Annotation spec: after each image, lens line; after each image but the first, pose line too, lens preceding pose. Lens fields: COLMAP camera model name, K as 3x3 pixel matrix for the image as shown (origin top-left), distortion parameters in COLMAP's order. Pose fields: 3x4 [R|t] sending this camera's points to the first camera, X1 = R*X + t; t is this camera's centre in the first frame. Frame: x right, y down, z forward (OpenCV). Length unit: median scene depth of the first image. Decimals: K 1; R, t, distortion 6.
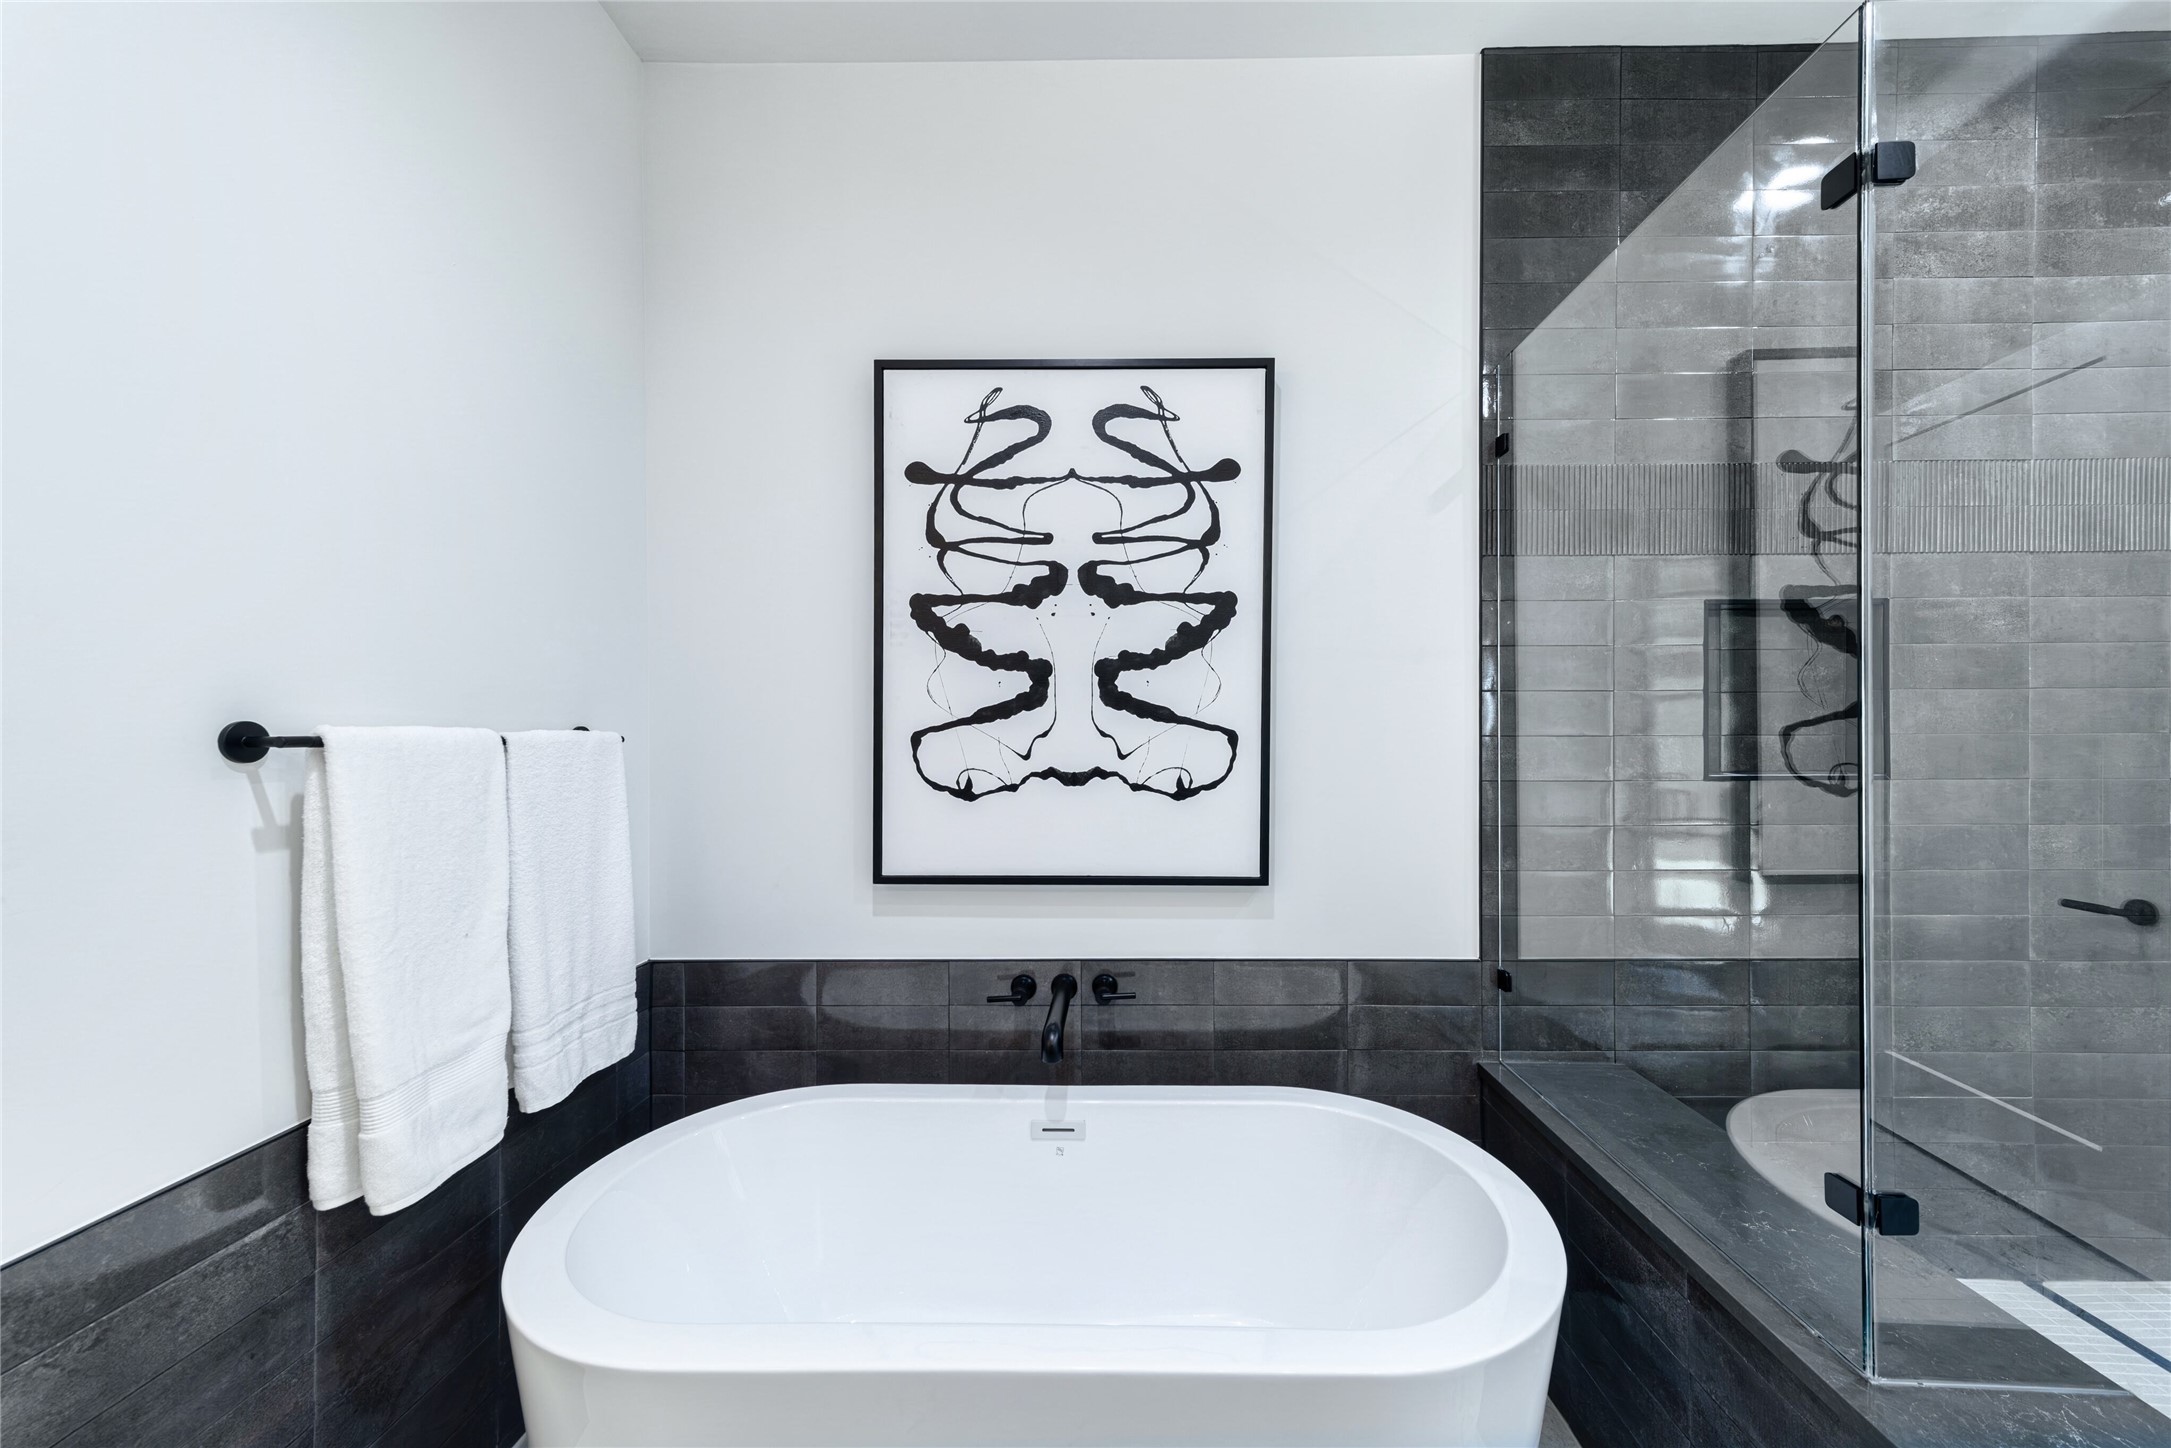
lens RADIAL K [[751.4, 0, 1053.9], [0, 751.4, 737.7], [0, 0, 1]] dist [0.007637, 0.000145]
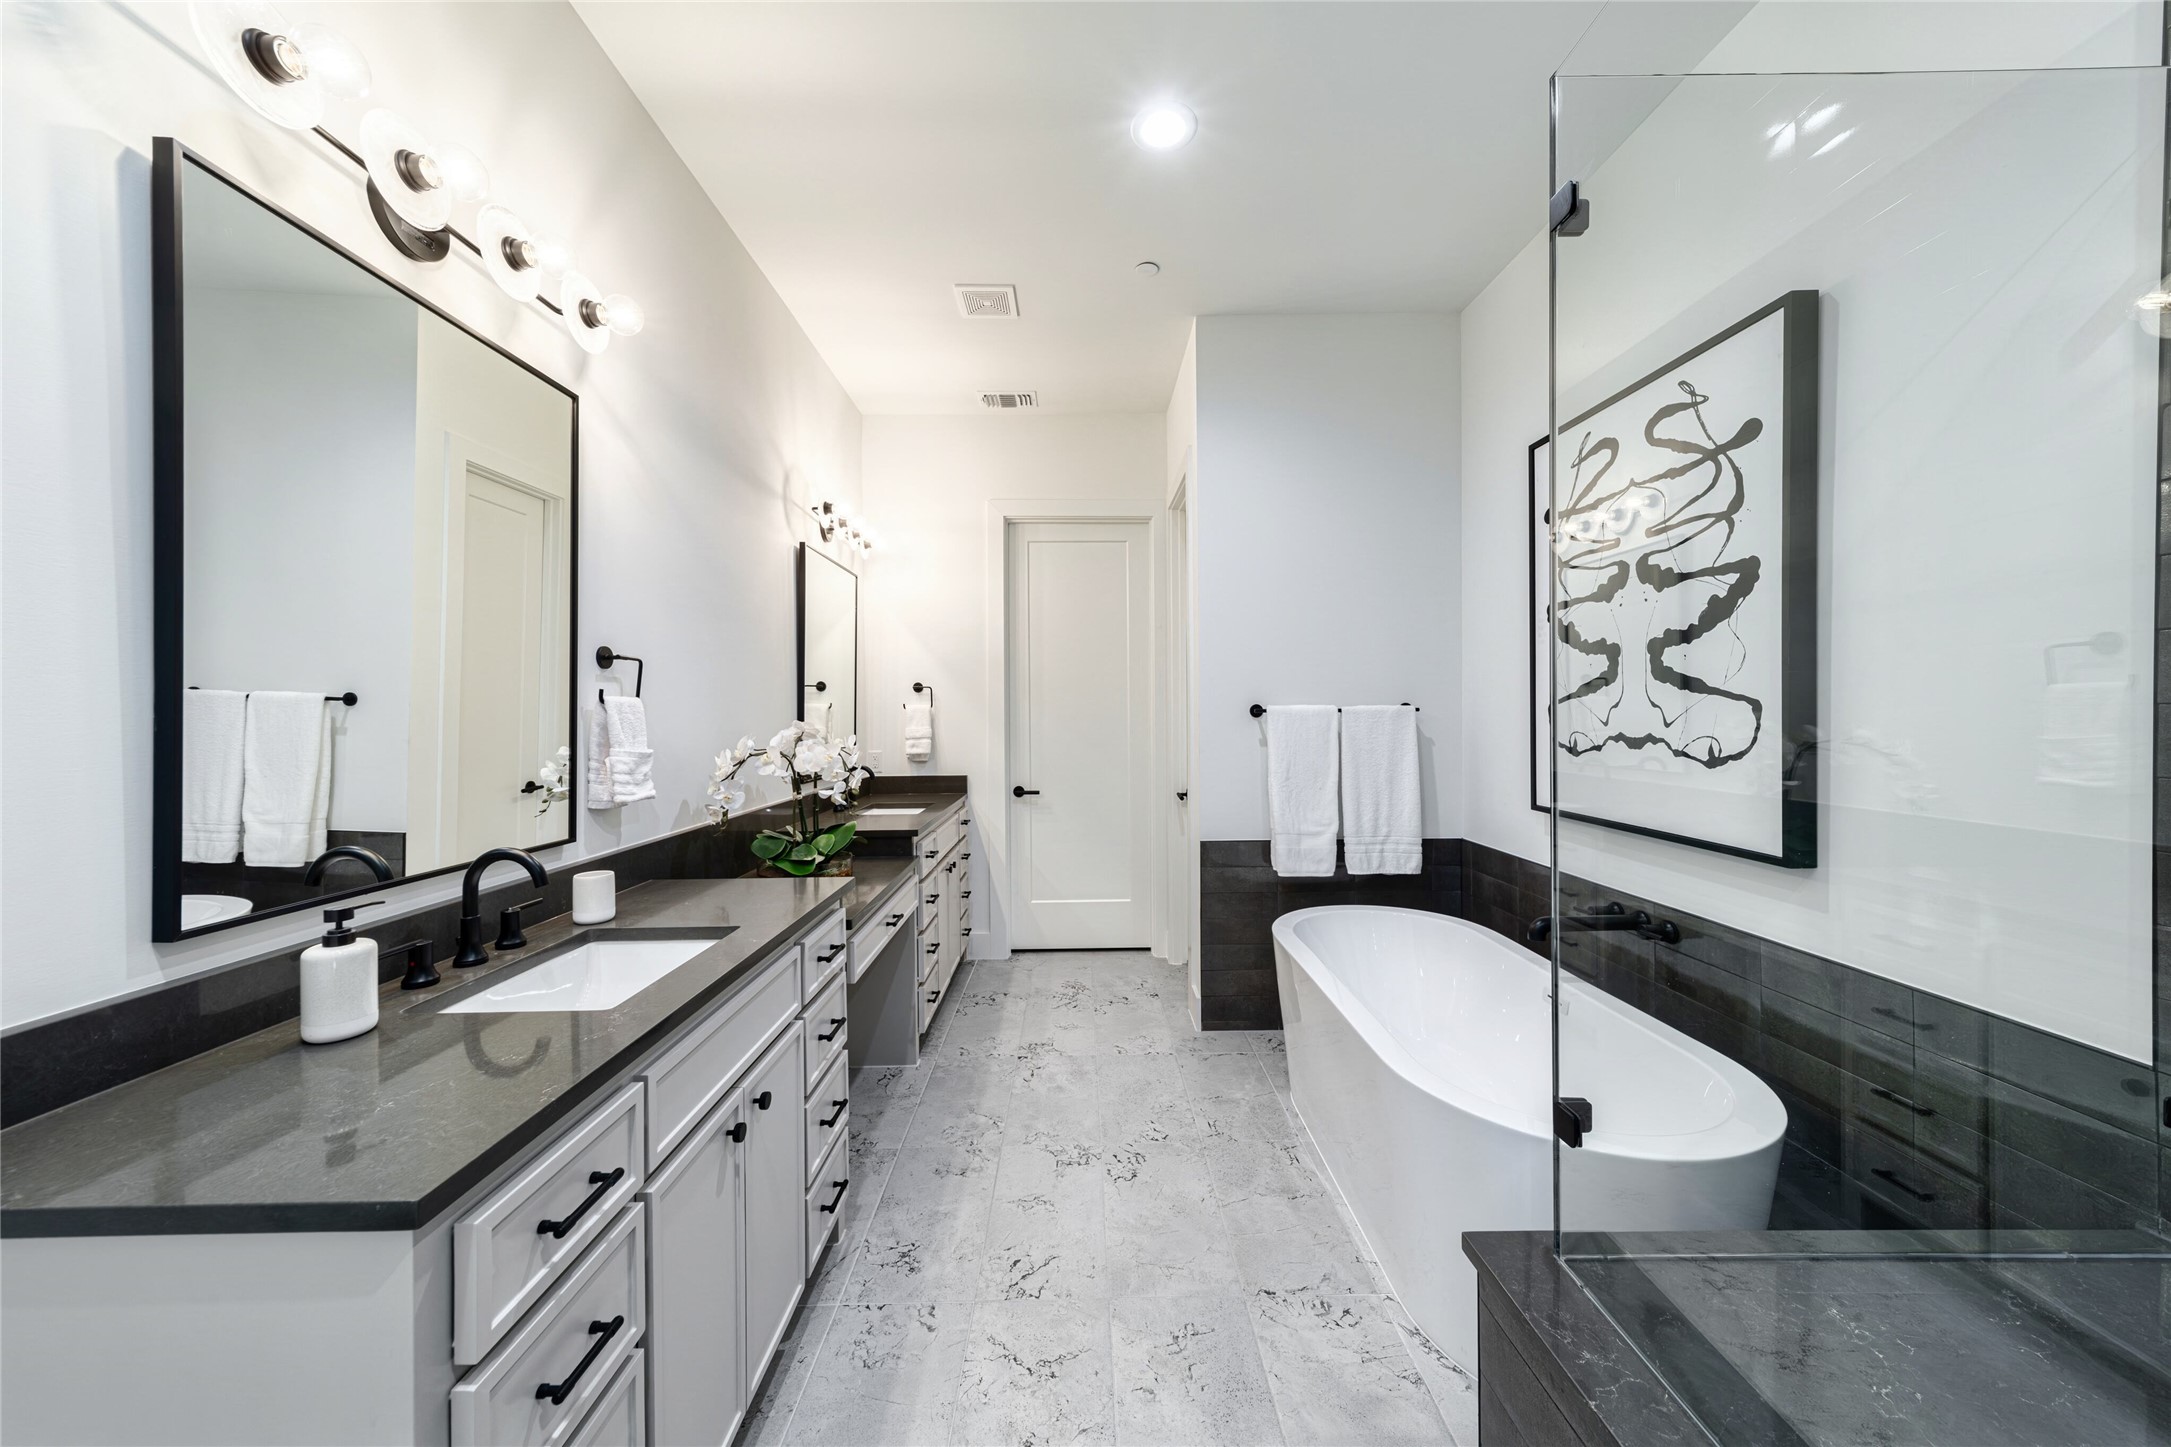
lens RADIAL K [[751.4, 0, 1128.0], [0, 751.4, 720.7], [0, 0, 1]] dist [0.007637, 0.000145]
pose [[0.078178, 0.015636, -0.996817, 1.139252], [0.006964, 0.999844, 0.016230, -0.004536], [0.996915, -0.008211, 0.078057, 0.121398]]
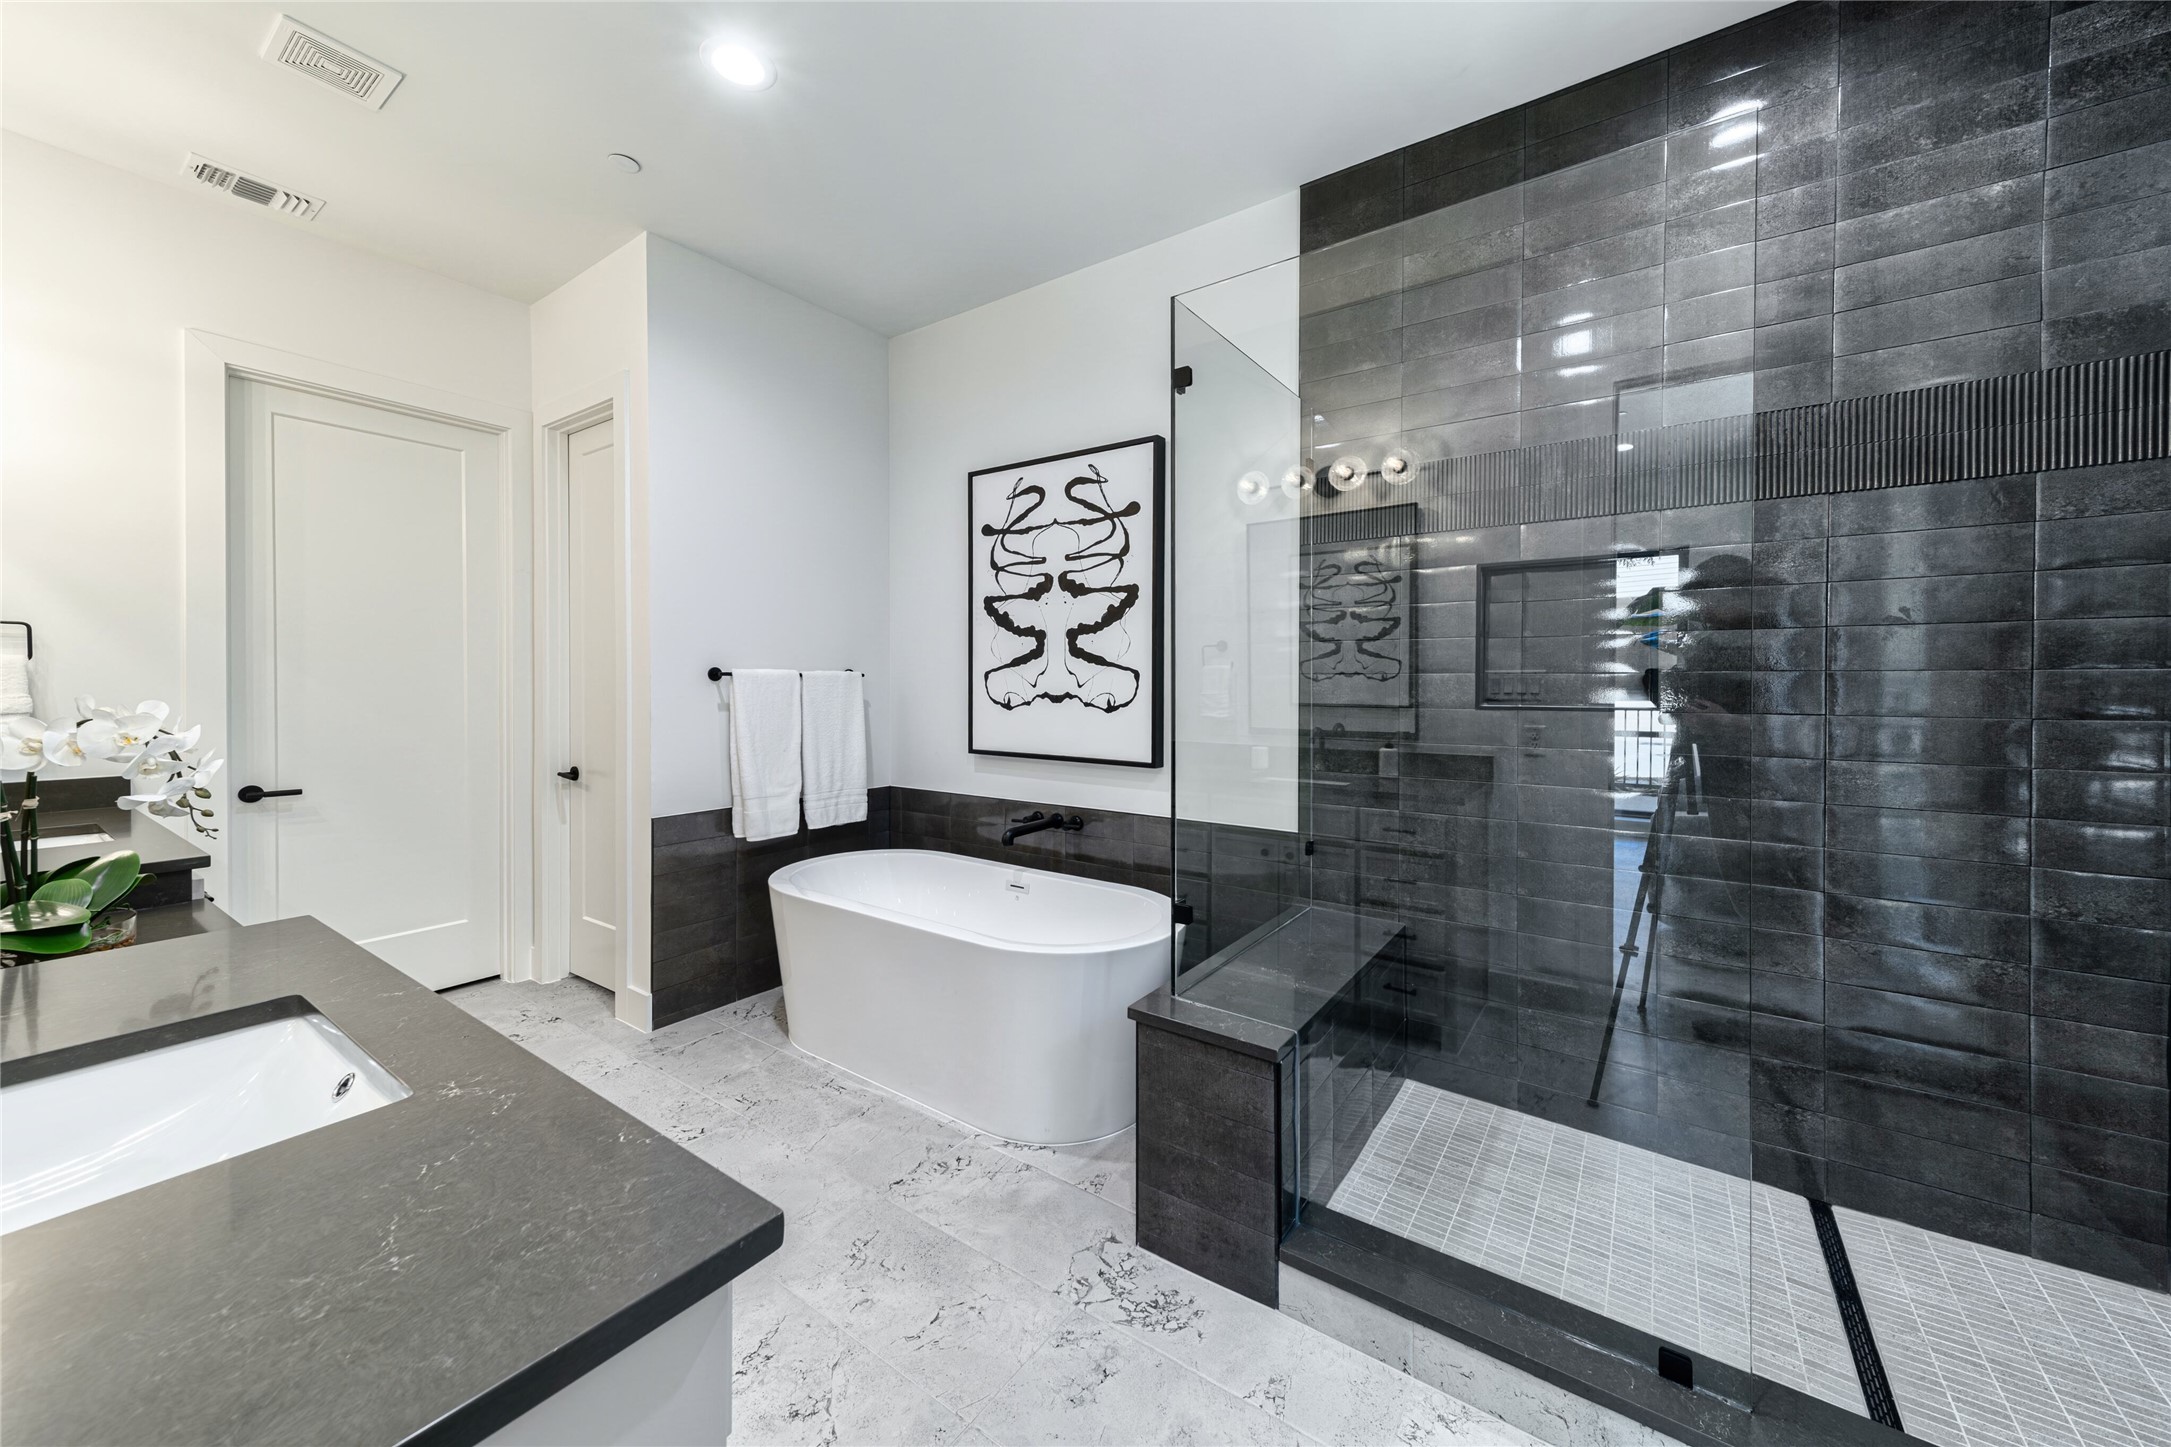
lens RADIAL K [[751.4, 0, 1080.5], [0, 751.4, 689.3], [0, 0, 1]] dist [0.007637, 0.000145]
pose [[0.837027, 0.010531, -0.547061, 1.014477], [-0.005851, 0.999930, 0.010296, 0.014662], [0.547131, -0.005417, 0.837029, -0.407711]]
